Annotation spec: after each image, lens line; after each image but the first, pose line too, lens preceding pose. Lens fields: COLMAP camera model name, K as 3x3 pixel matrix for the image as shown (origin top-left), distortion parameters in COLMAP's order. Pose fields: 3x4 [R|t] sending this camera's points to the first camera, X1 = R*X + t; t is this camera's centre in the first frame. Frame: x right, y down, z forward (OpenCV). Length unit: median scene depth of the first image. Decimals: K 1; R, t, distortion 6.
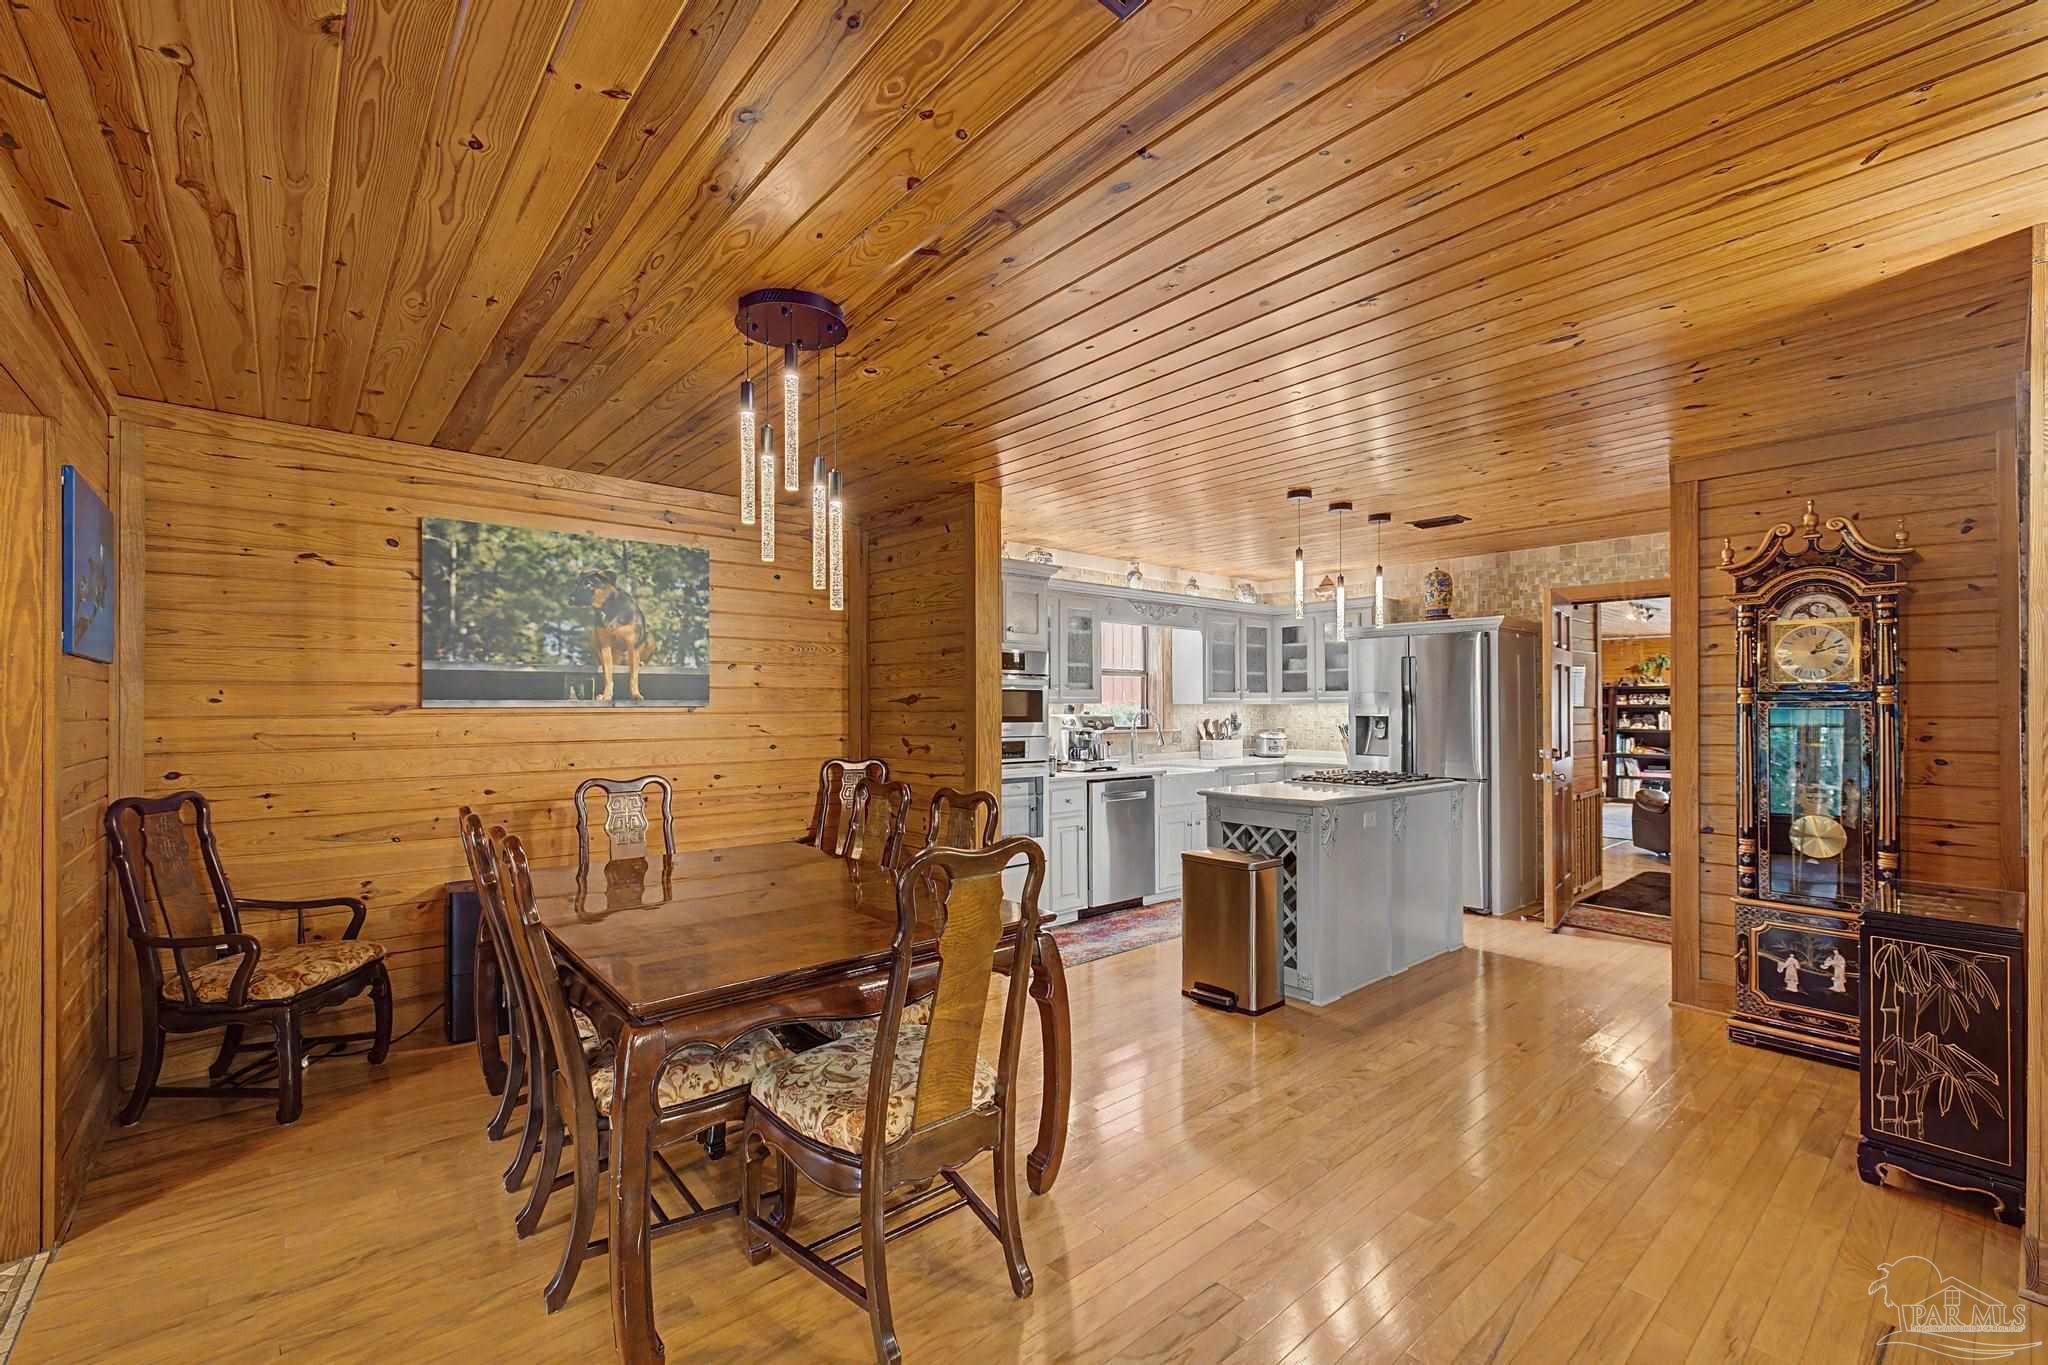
lens RADIAL K [[867.8, 0, 1012.0], [0, 867.8, 707.9], [0, 0, 1]] dist [0.004218, 0.000100]
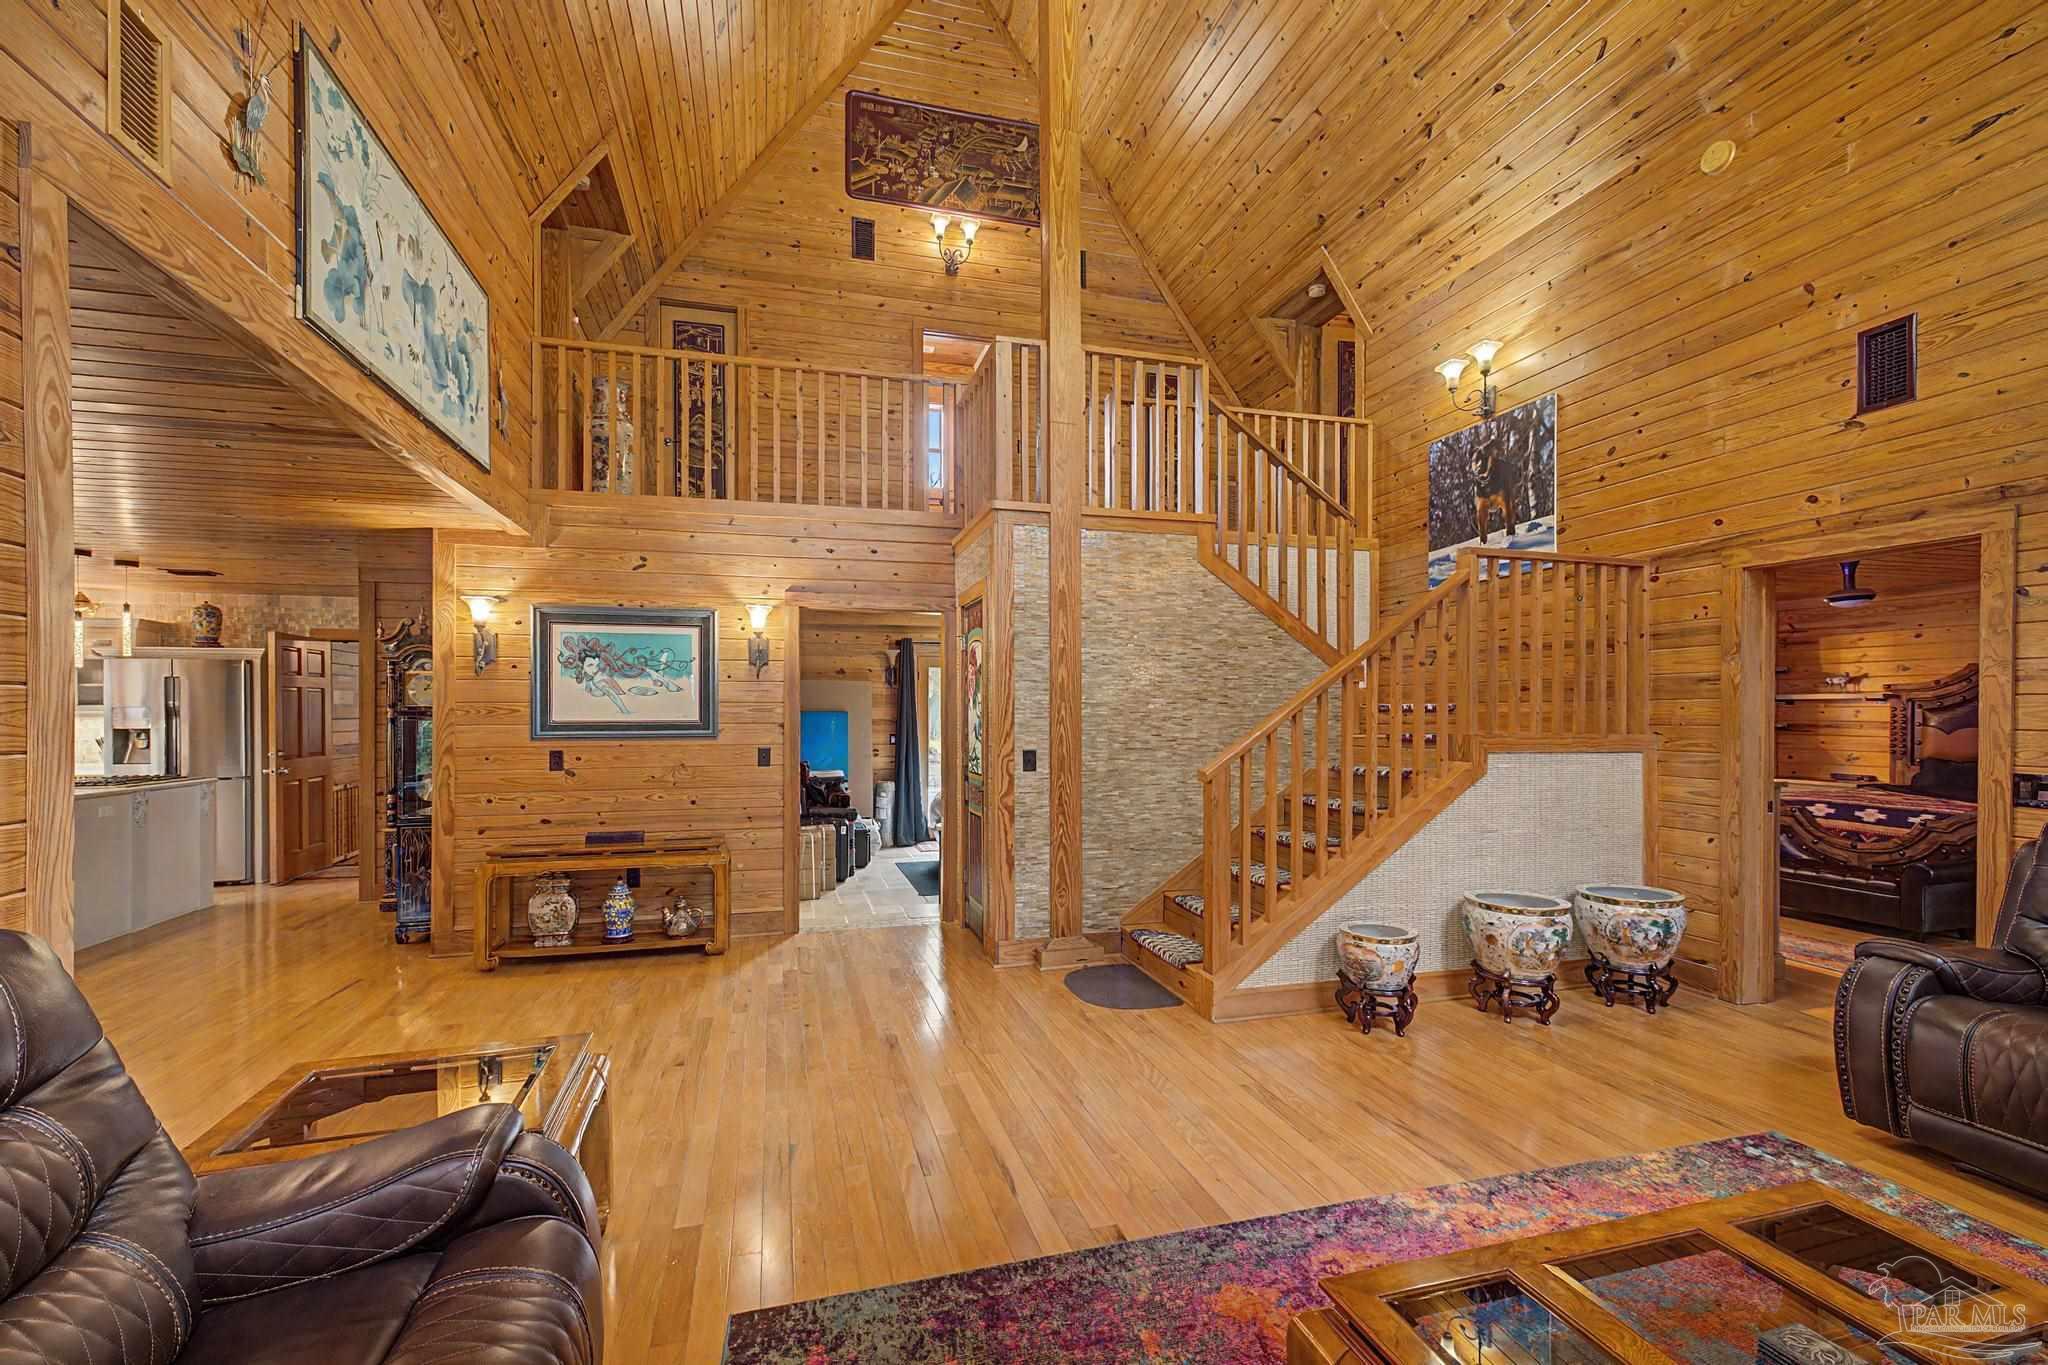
lens RADIAL K [[867.8, 0, 1012.0], [0, 867.8, 707.9], [0, 0, 1]] dist [0.004218, 0.000100]
pose [[0.426219, 0.000299, 0.904620, -0.170747], [0.007229, 0.999967, -0.003736, -0.007332], [-0.904591, 0.008132, 0.426203, -0.738588]]
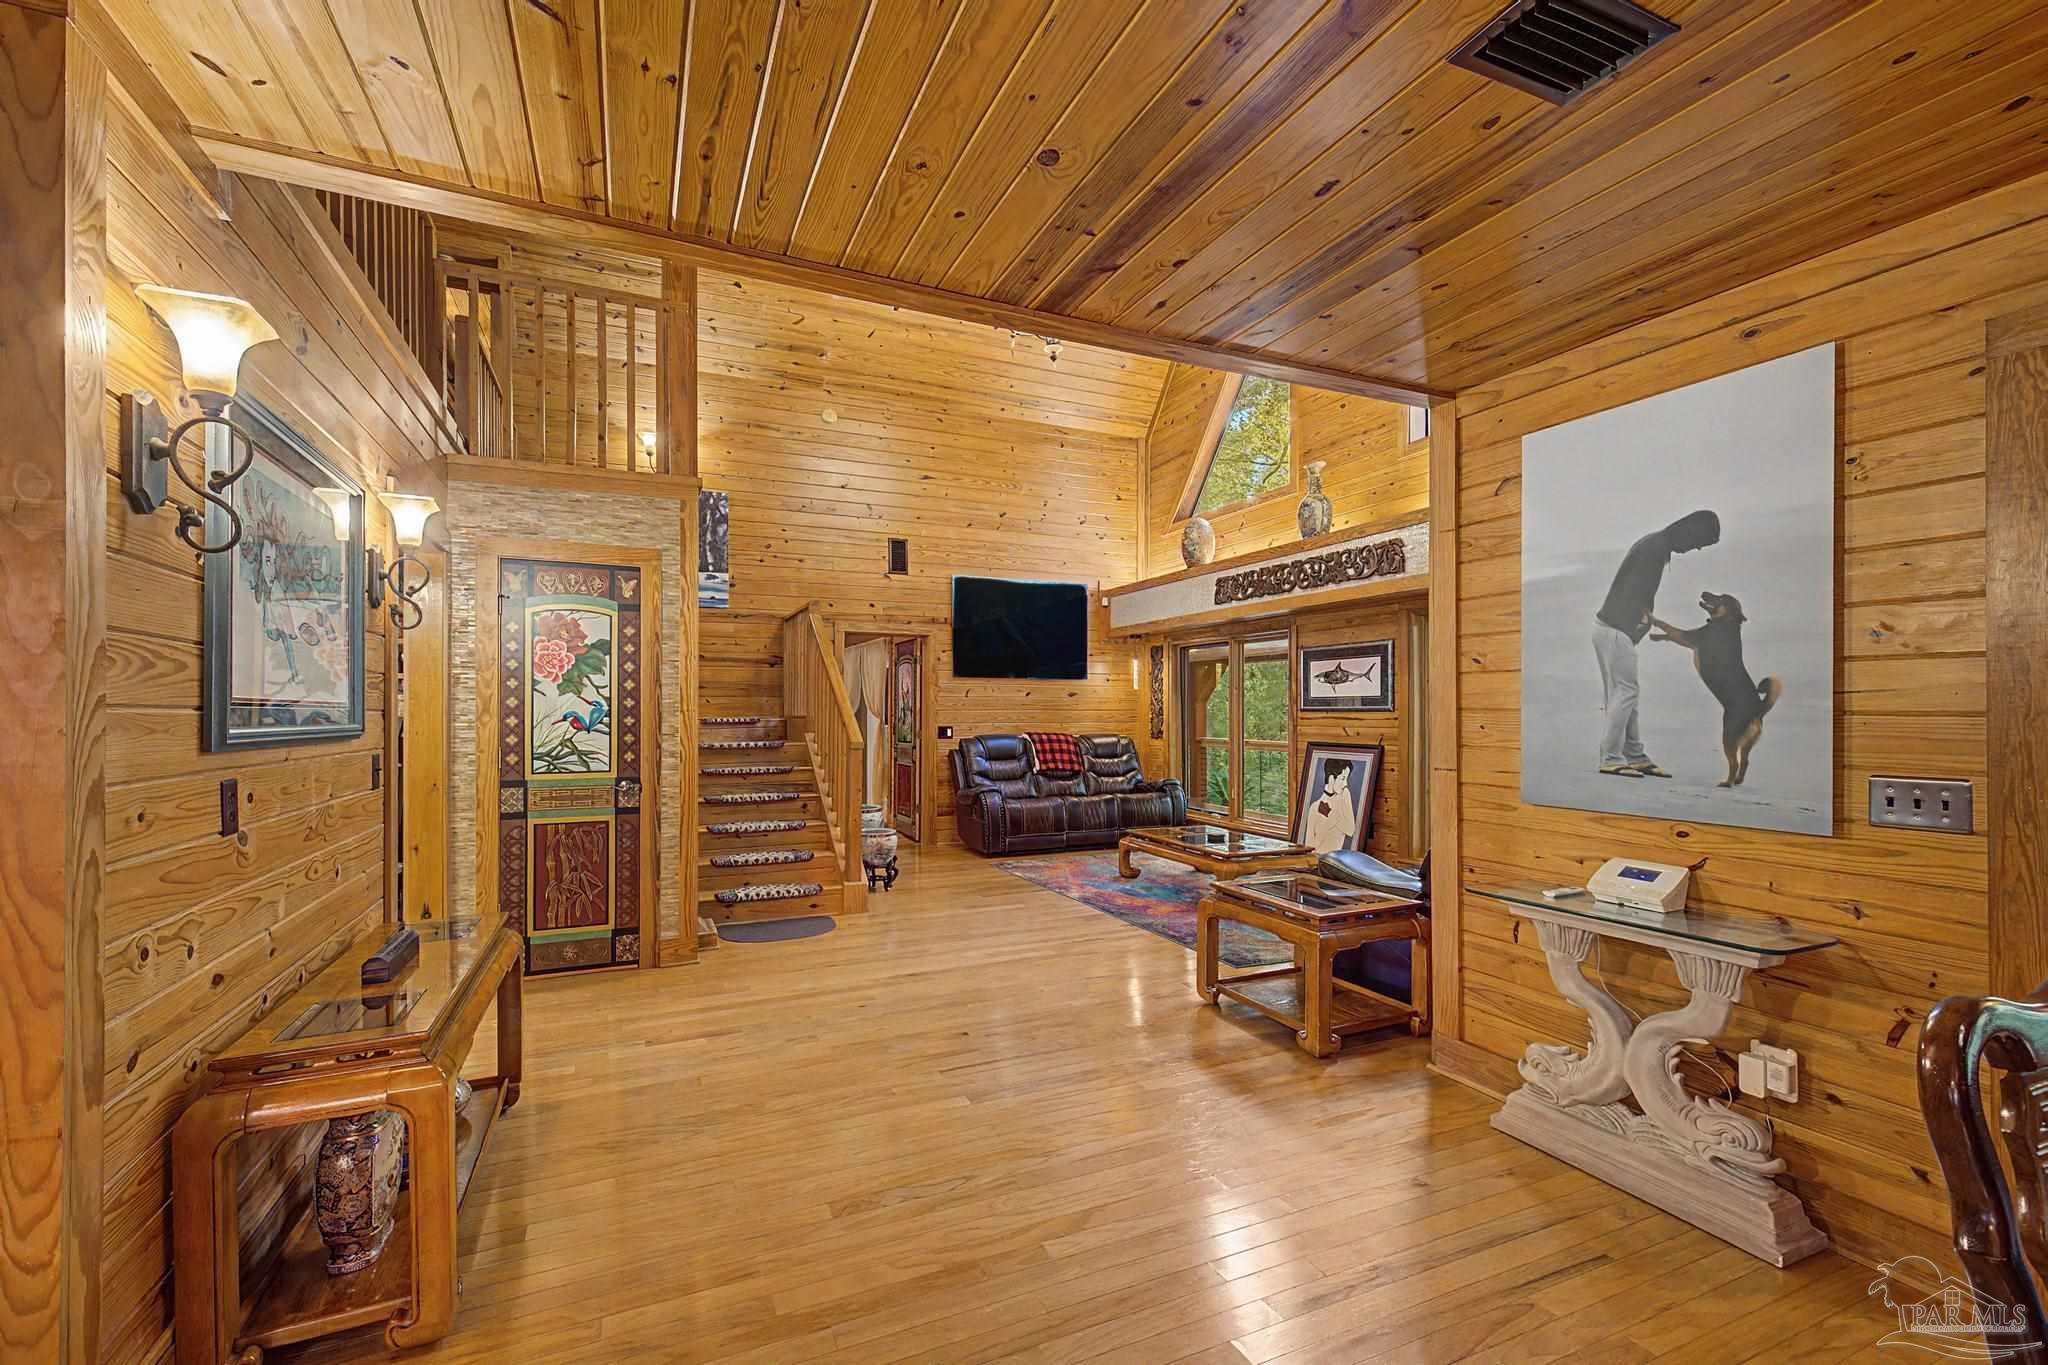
lens RADIAL K [[867.8, 0, 1012.0], [0, 867.8, 707.9], [0, 0, 1]] dist [0.004218, 0.000100]
pose [[-0.958900, 0.002282, 0.283736, 0.154858], [0.003021, 0.999993, 0.002166, 0.006301], [-0.283729, 0.002934, -0.958900, 0.697191]]
